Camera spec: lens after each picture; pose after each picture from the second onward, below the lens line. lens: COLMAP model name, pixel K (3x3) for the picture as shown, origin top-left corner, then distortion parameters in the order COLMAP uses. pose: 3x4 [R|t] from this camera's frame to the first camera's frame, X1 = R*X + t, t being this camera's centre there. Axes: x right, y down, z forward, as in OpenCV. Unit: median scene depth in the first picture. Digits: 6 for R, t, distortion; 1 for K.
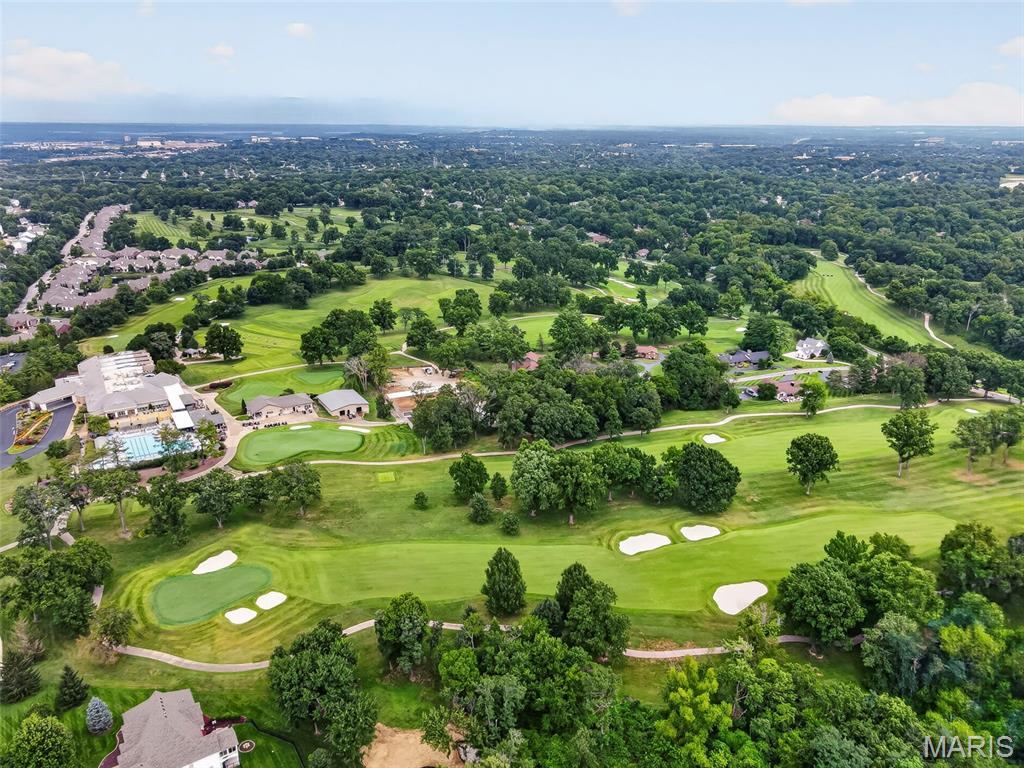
lens RADIAL K [[731.9, 0, 530.0], [0, 731.9, 384.9], [0, 0, 1]] dist [-0.002634, 0.034258]
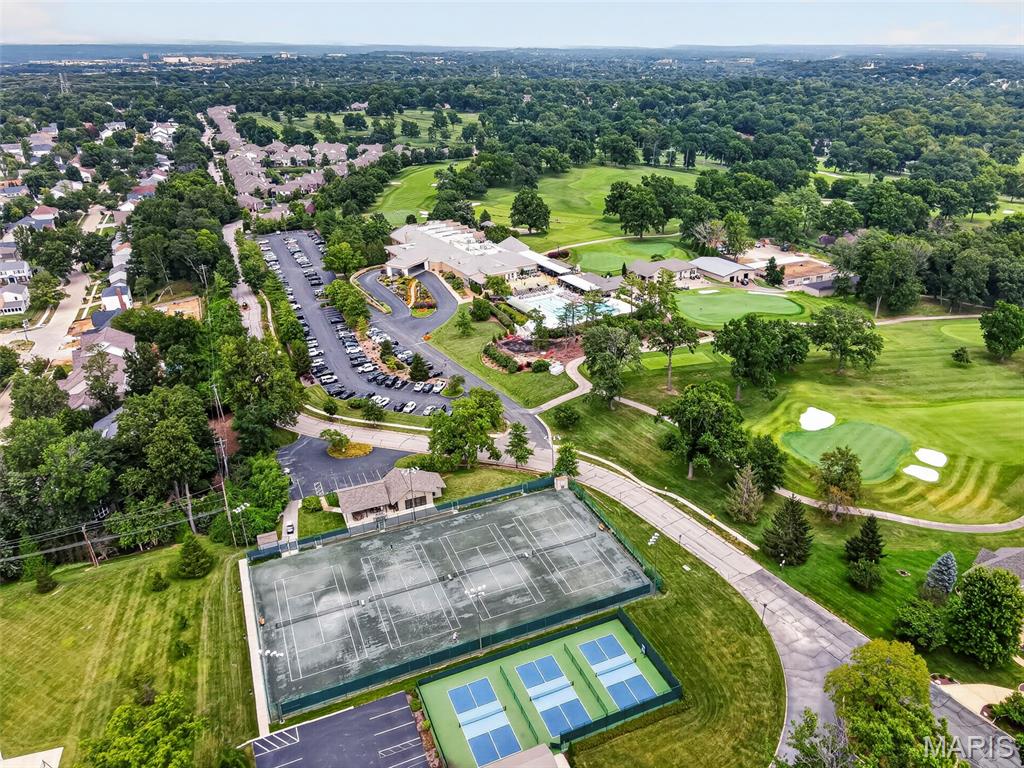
lens RADIAL K [[749.9, 0, 548.5], [0, 749.9, 352.8], [0, 0, 1]] dist [0.008134, 0.005371]
pose [[0.999931, -0.007939, 0.008697, -0.262229], [0.007541, 0.998964, 0.044874, 0.045509], [-0.009045, -0.044806, 0.998955, 0.056882]]
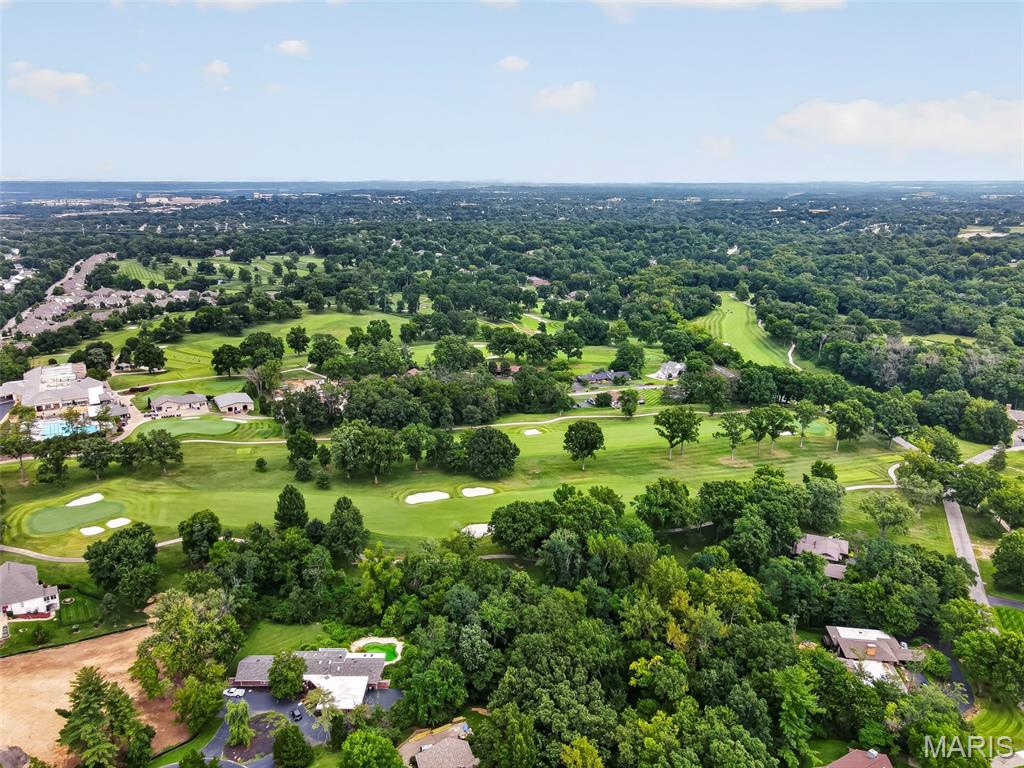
lens RADIAL K [[732.1, 0, 512.0], [0, 732.1, 384.0], [0, 0, 1]] dist [-0.000777, 0.035878]
pose [[0.999540, 0.003860, -0.030086, 0.136871], [-0.005984, 0.997470, -0.070837, 0.043380], [0.029736, 0.070984, 0.997034, -0.115211]]
